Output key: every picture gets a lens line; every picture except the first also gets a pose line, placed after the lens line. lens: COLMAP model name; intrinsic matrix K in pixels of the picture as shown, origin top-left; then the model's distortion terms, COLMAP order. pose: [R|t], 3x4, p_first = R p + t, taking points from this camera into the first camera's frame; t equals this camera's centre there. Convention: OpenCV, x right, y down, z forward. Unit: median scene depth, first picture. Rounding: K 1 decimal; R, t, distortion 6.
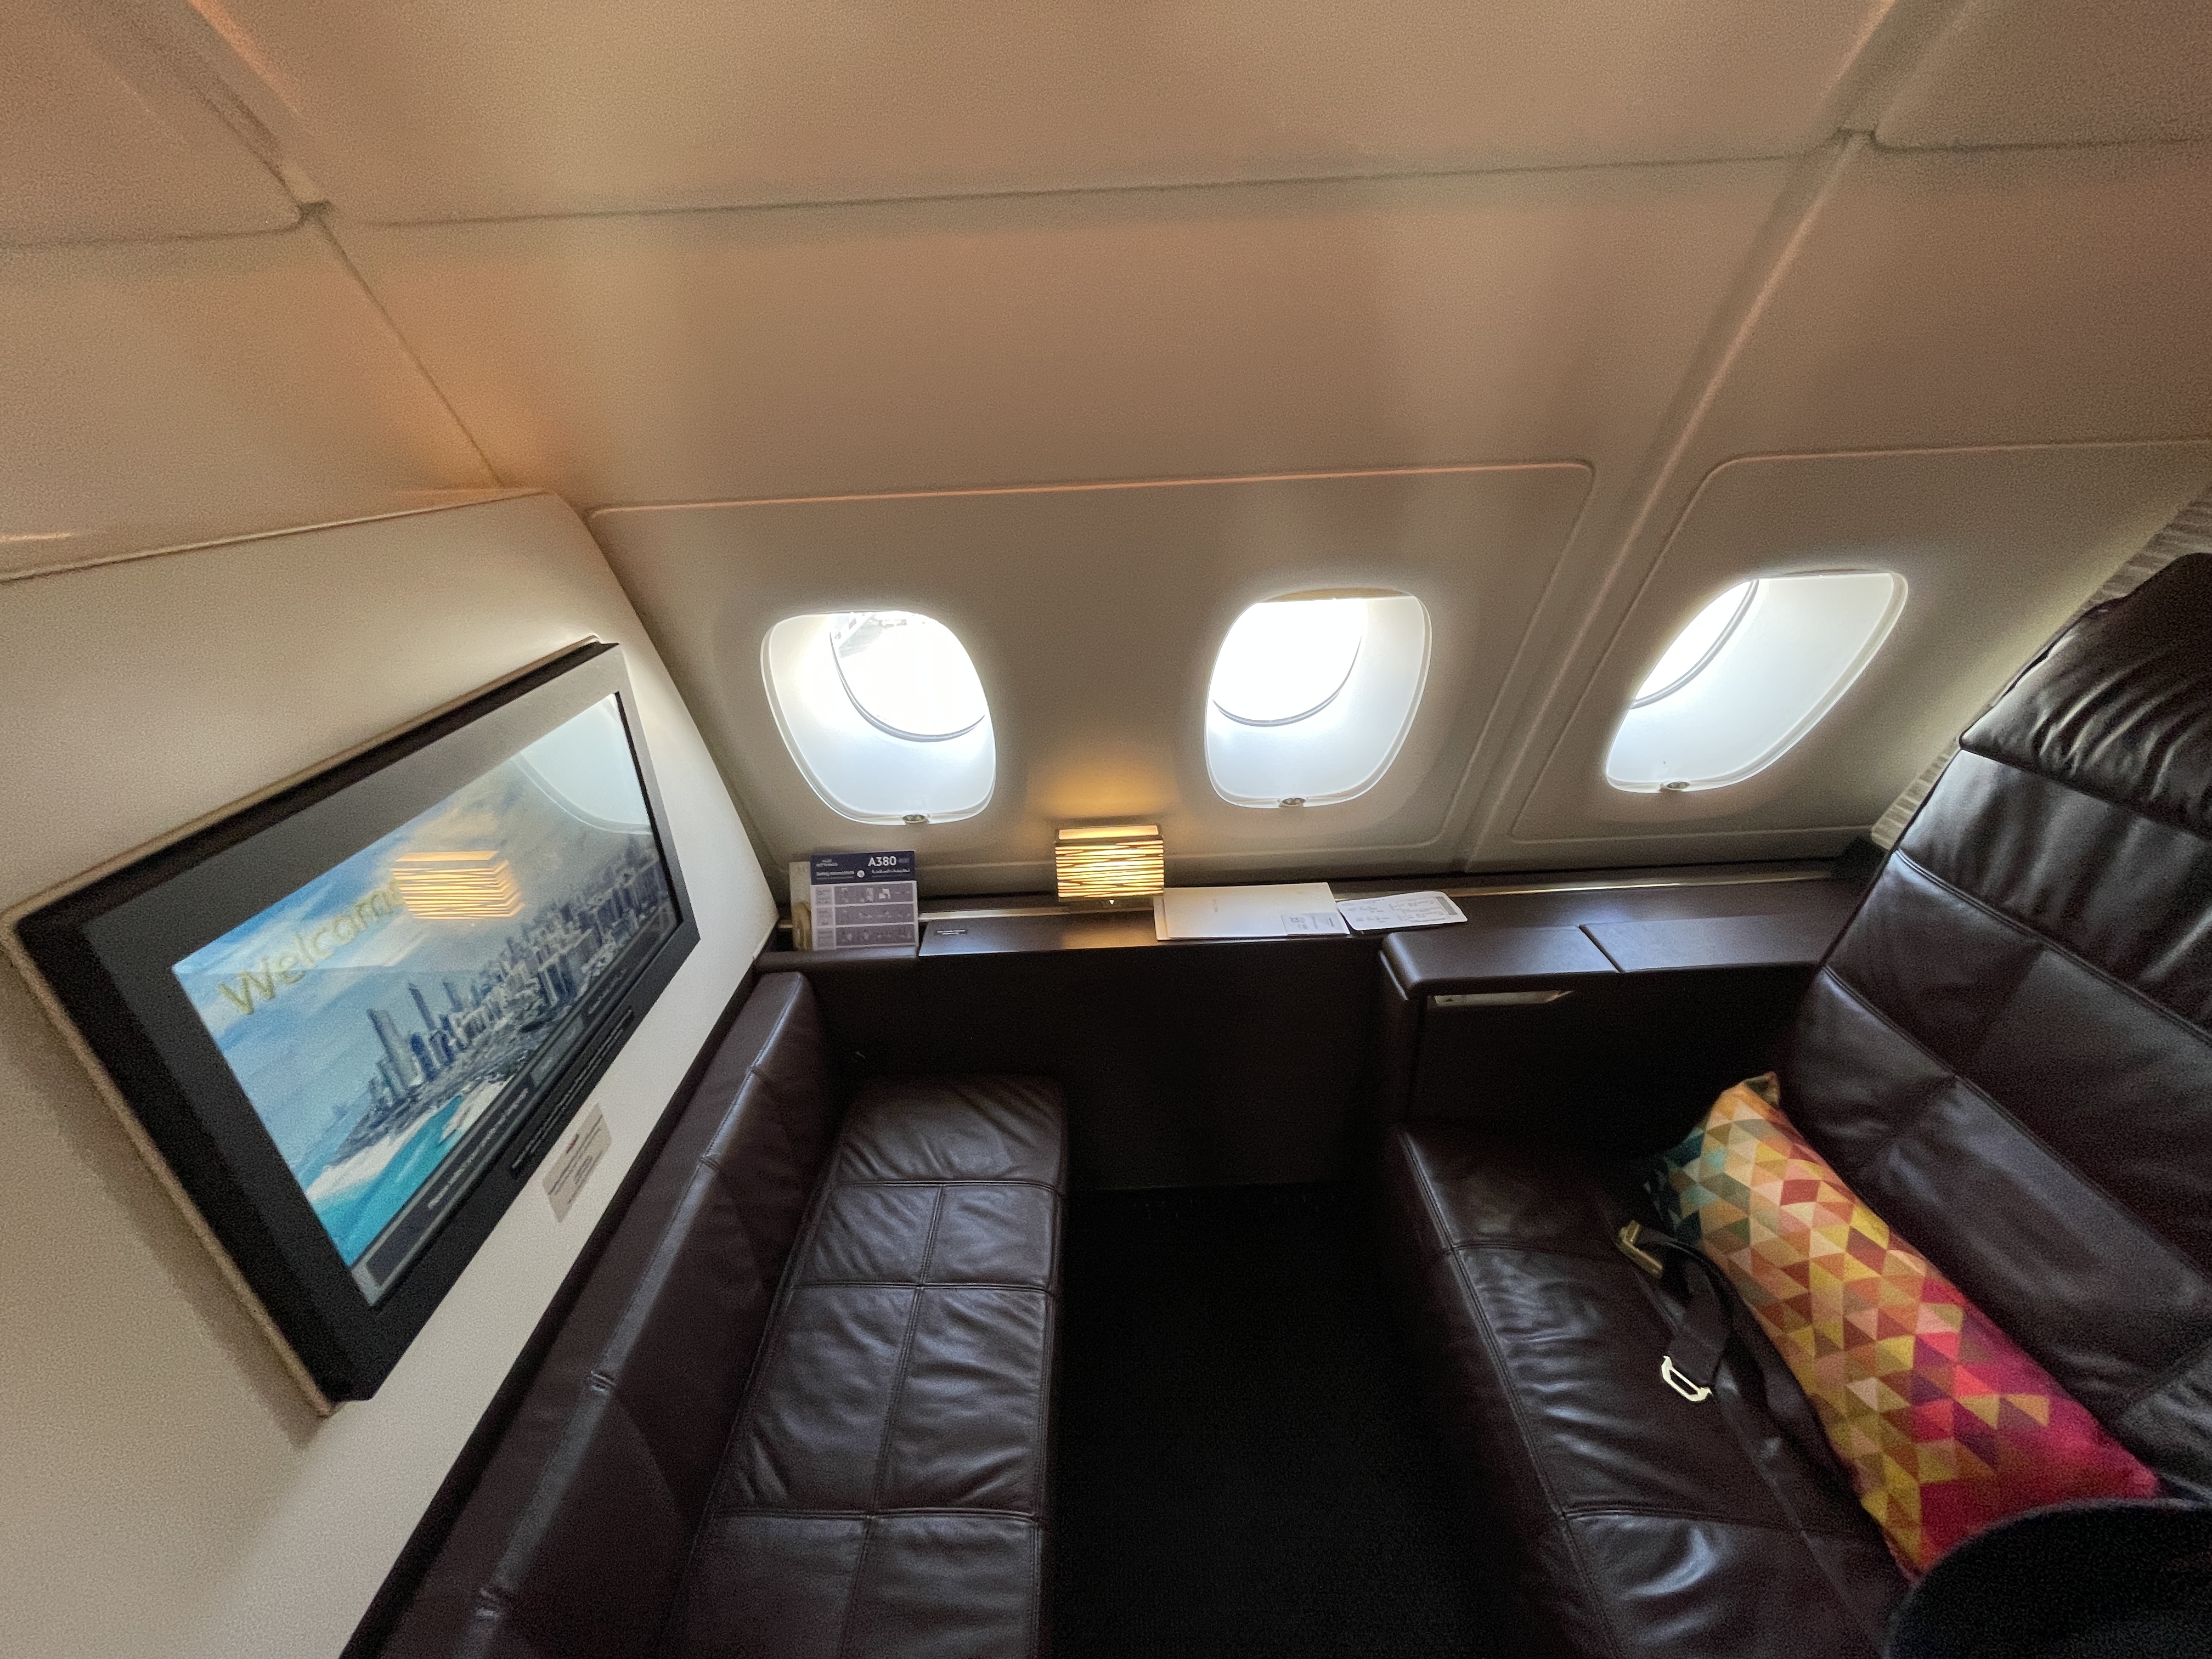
lens RADIAL K [[884.2, 0, 1115.1], [0, 884.2, 840.0], [0, 0, 1]] dist [0.000546, -0.002929]
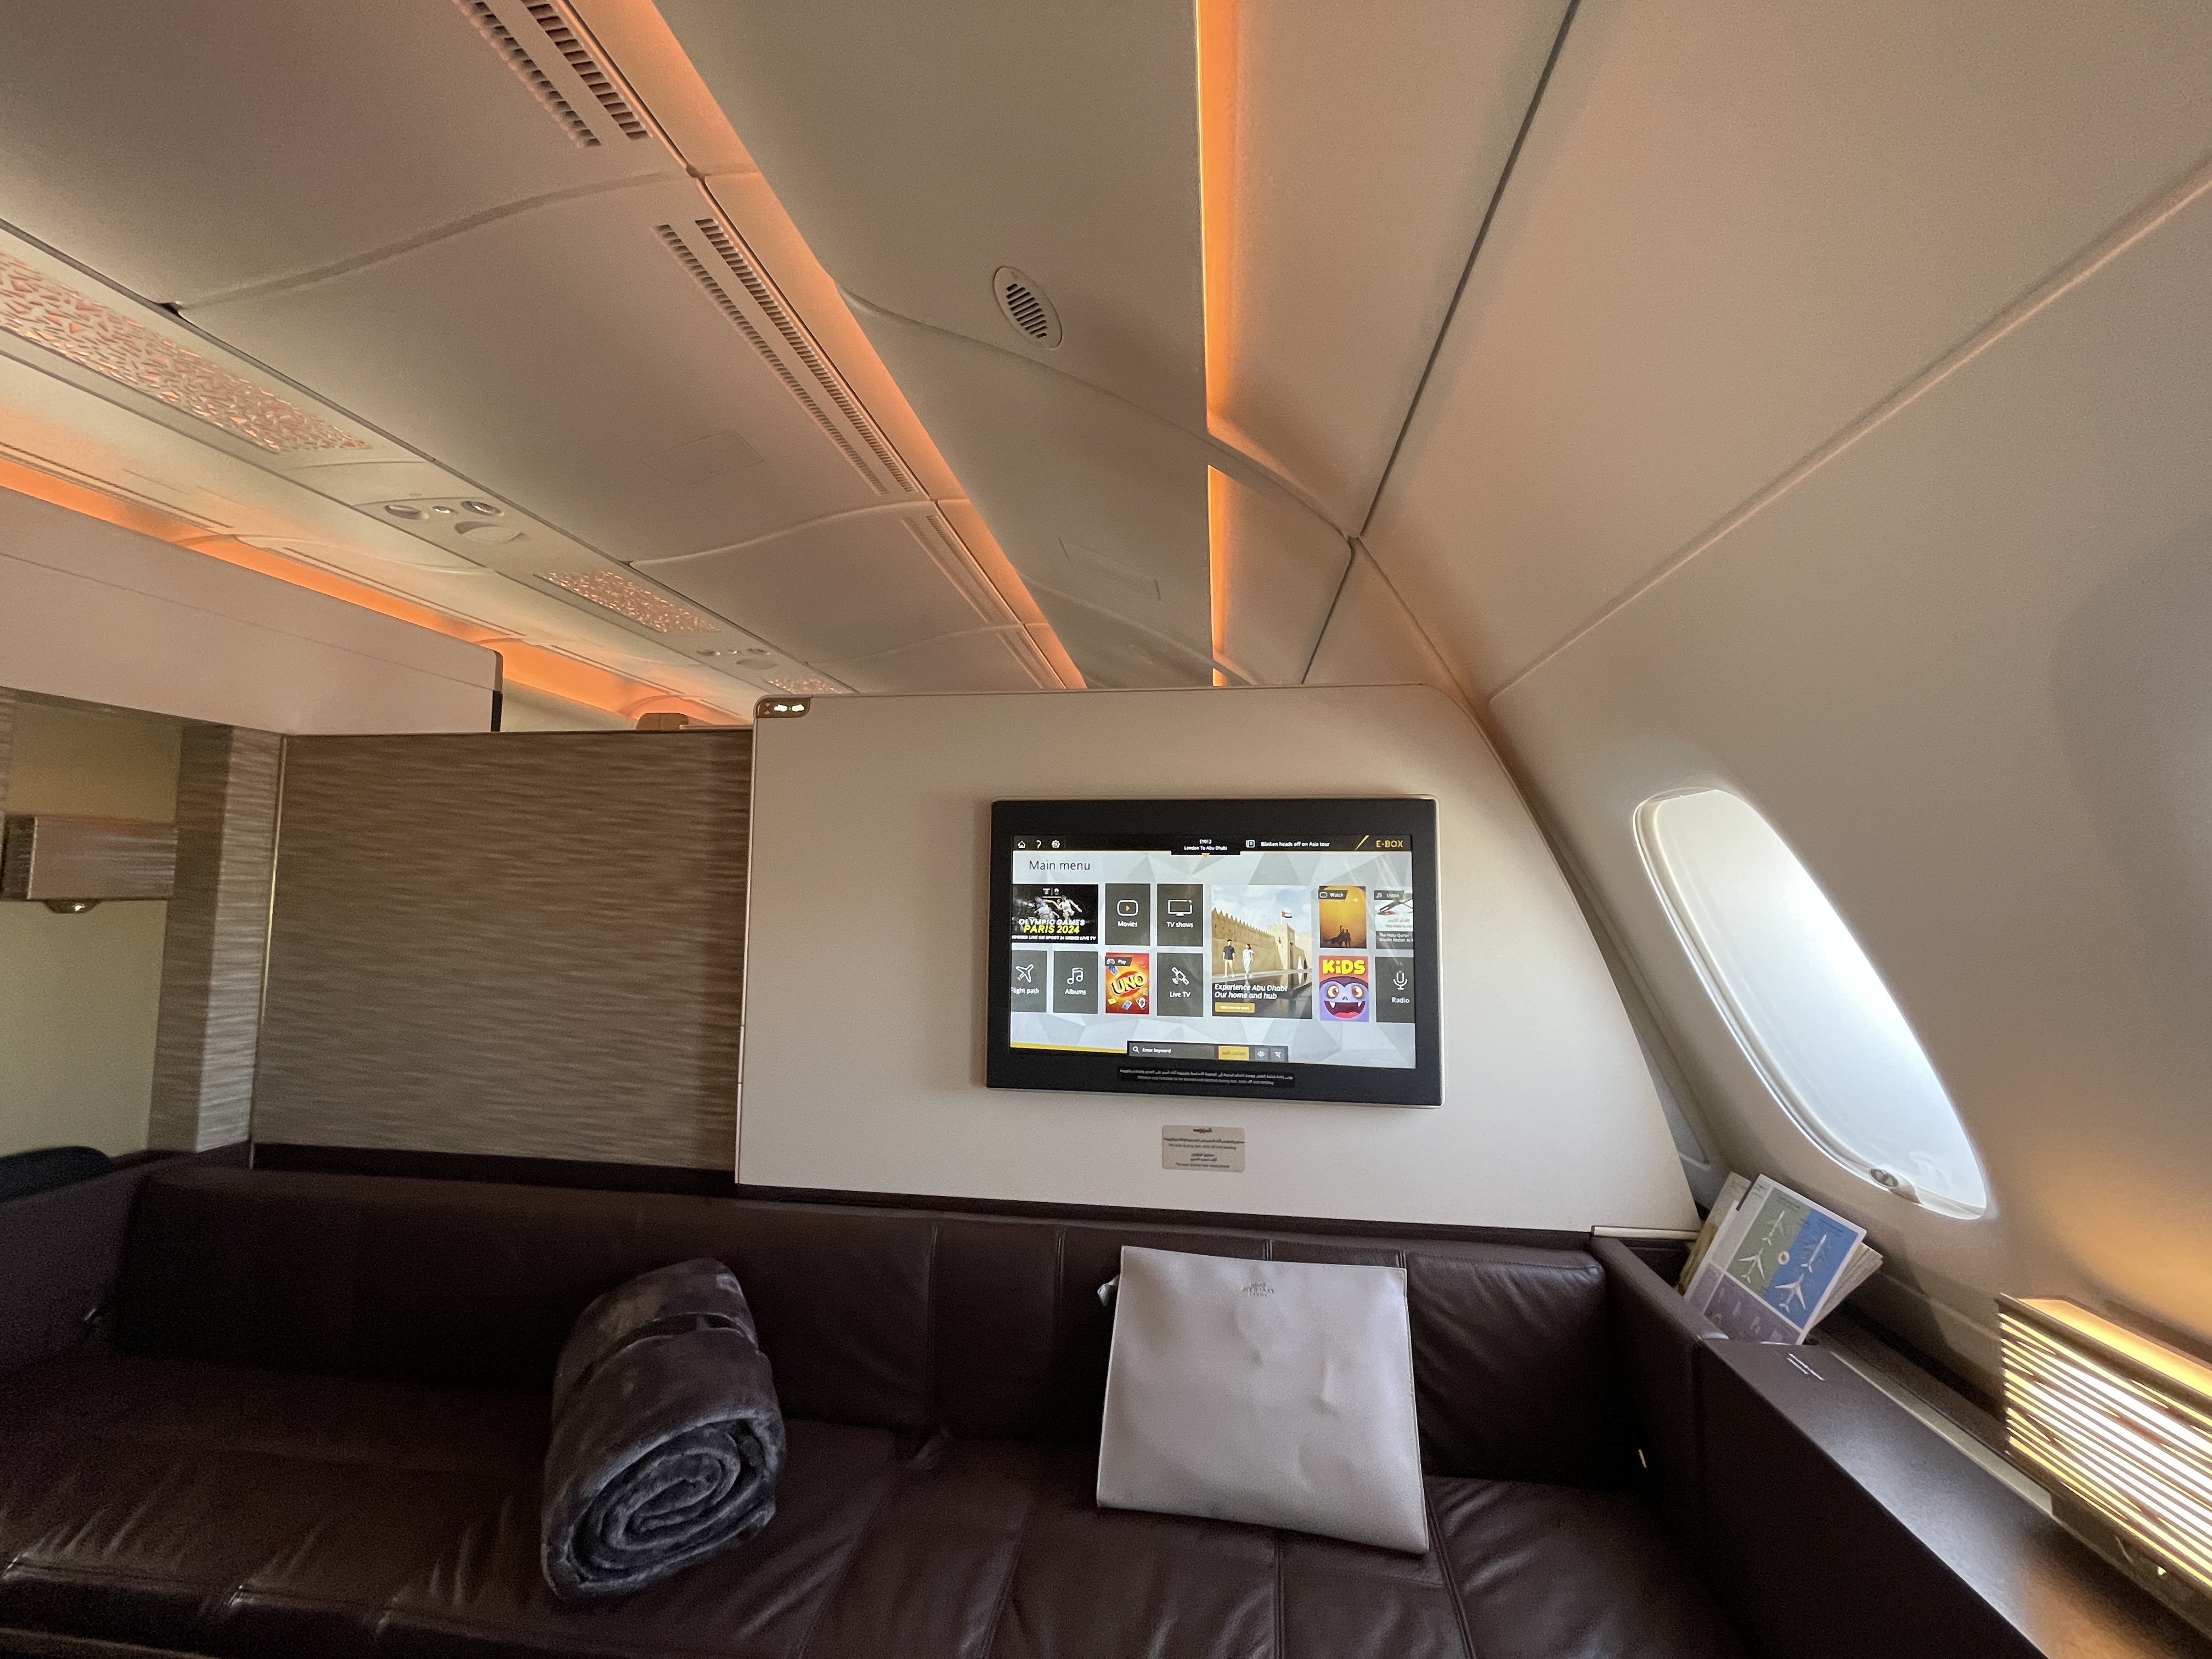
lens RADIAL K [[884.2, 0, 1095.8], [0, 884.2, 830.8], [0, 0, 1]] dist [0.000546, -0.002929]
pose [[-0.159373, -0.032533, -0.986682, 0.746648], [-0.441631, 0.896223, 0.041784, -0.043236], [0.882928, 0.442409, -0.157201, 0.888126]]
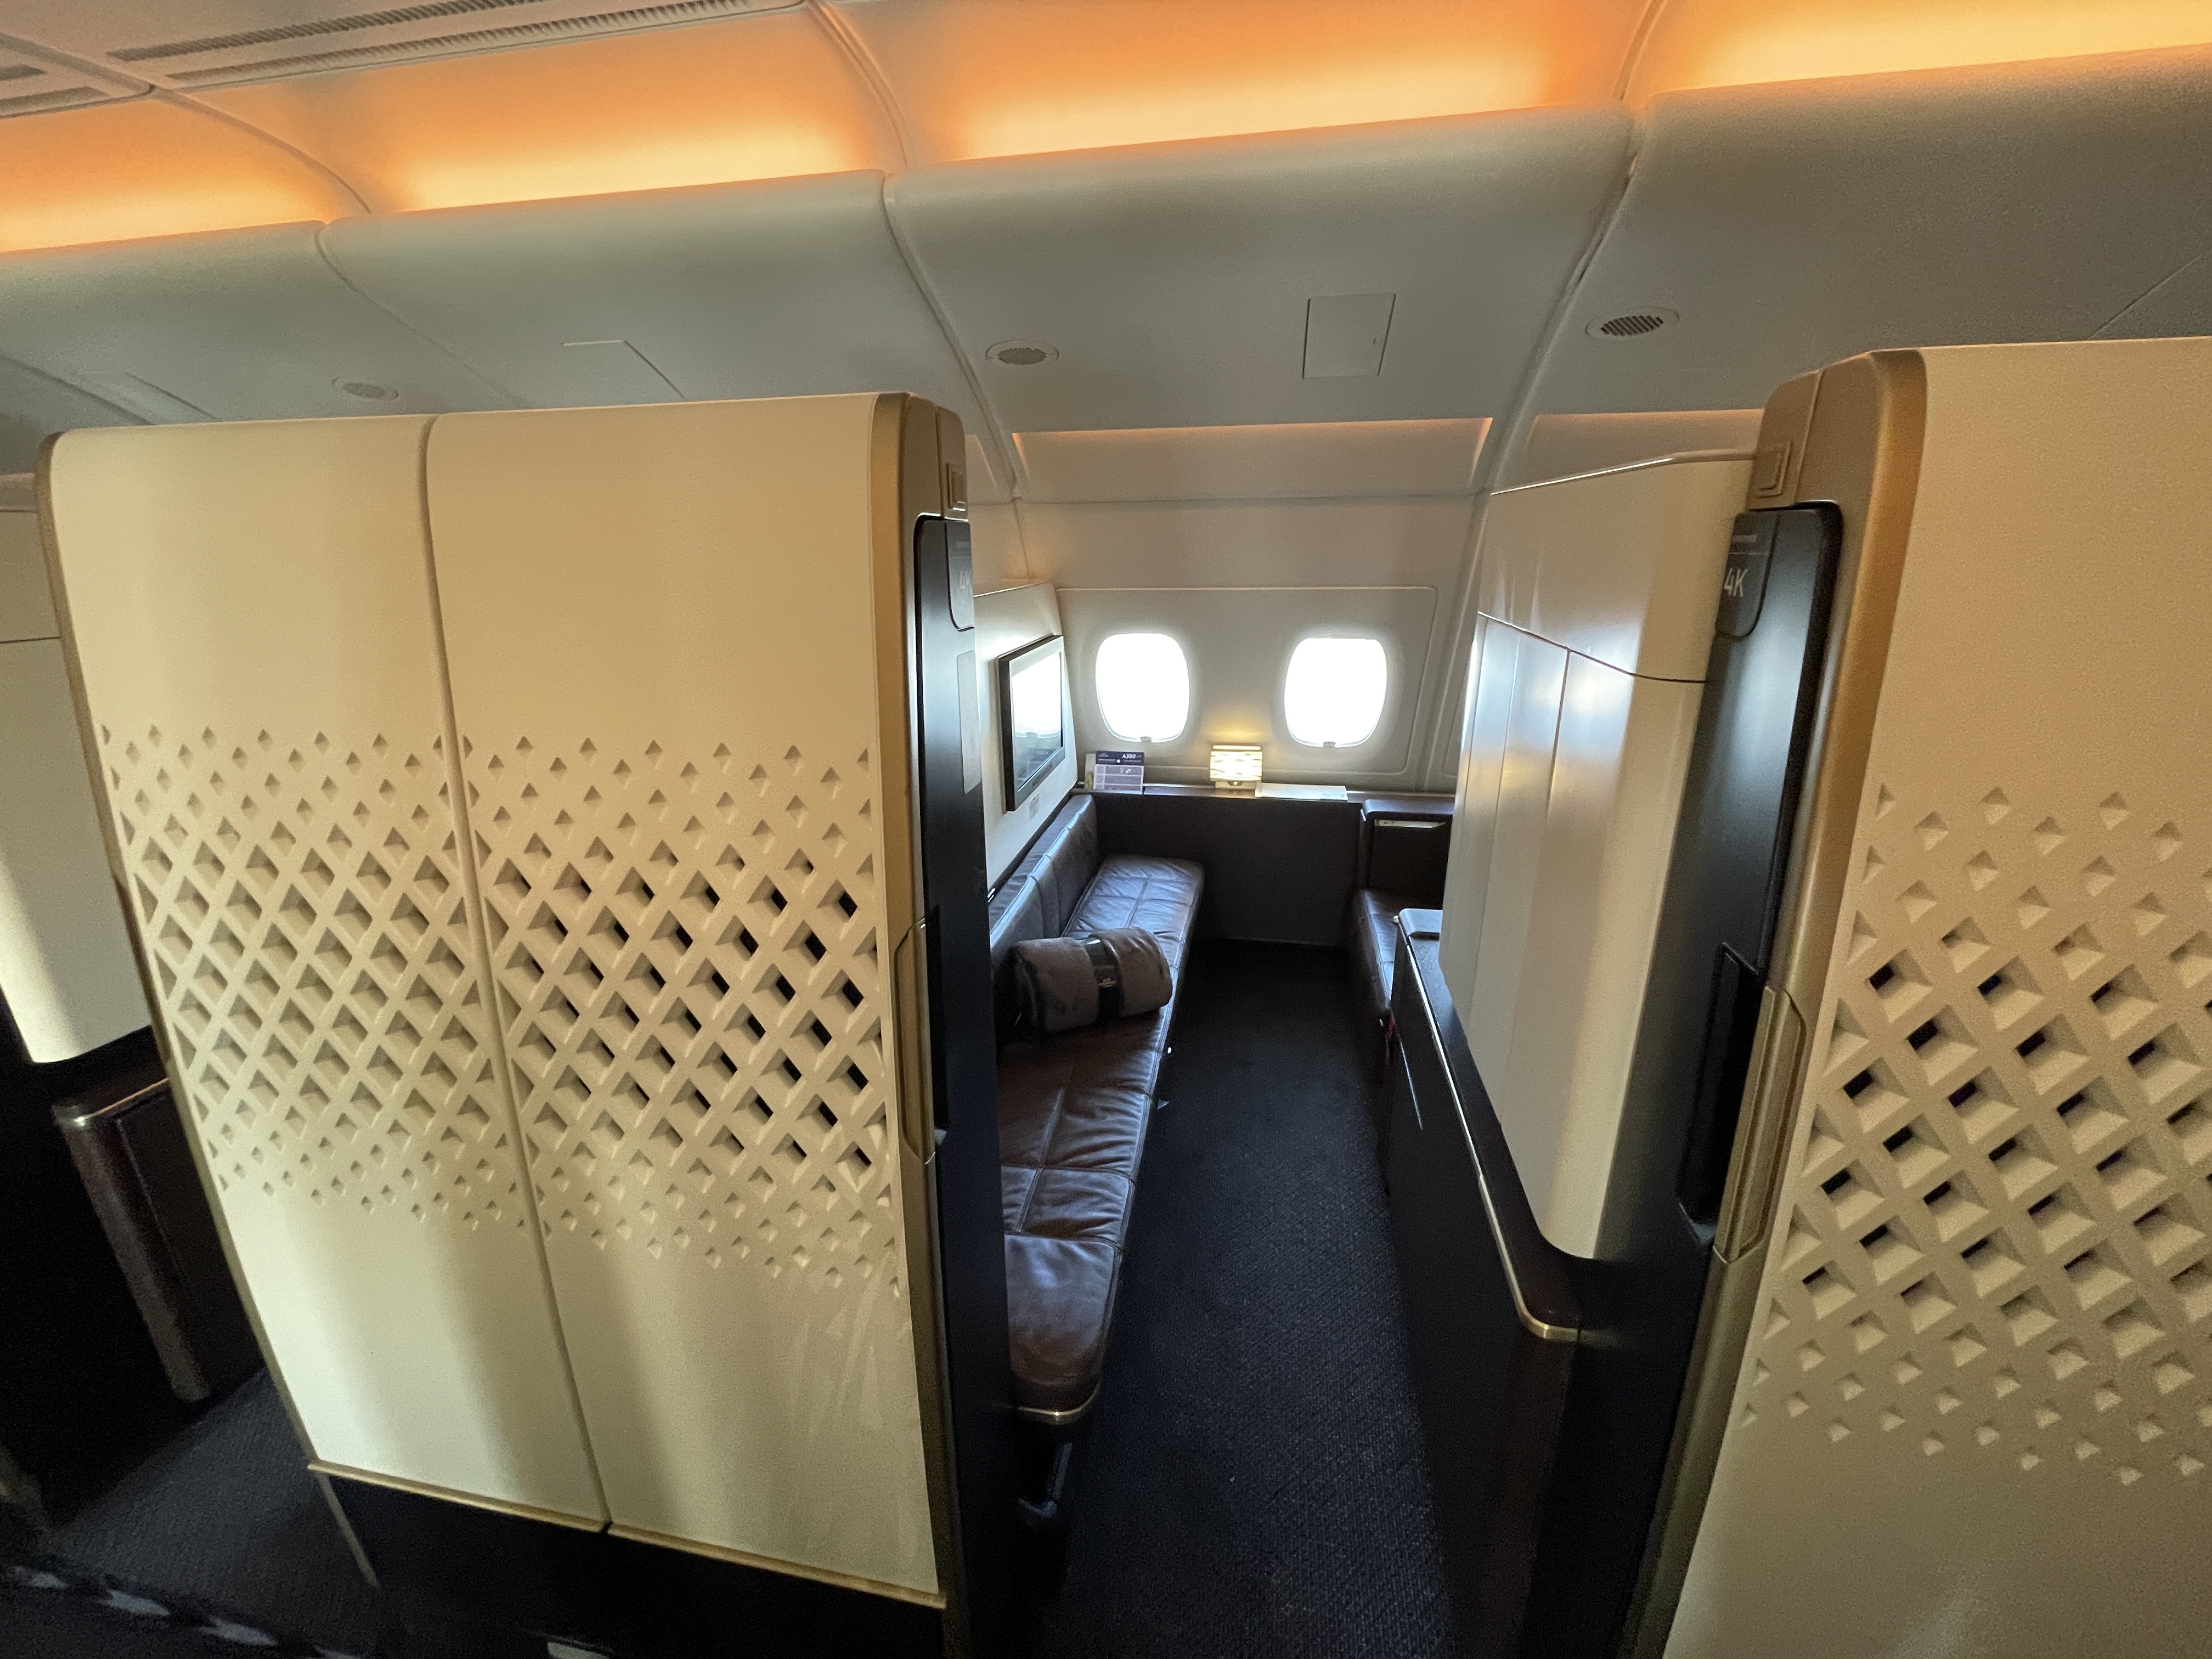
lens RADIAL K [[884.2, 0, 1092.0], [0, 884.2, 833.3], [0, 0, 1]] dist [0.000546, -0.002929]
pose [[0.973833, 0.094029, -0.206900, 0.185331], [-0.123702, 0.983027, -0.135486, 0.859103], [0.190649, 0.157535, 0.968935, -1.794040]]
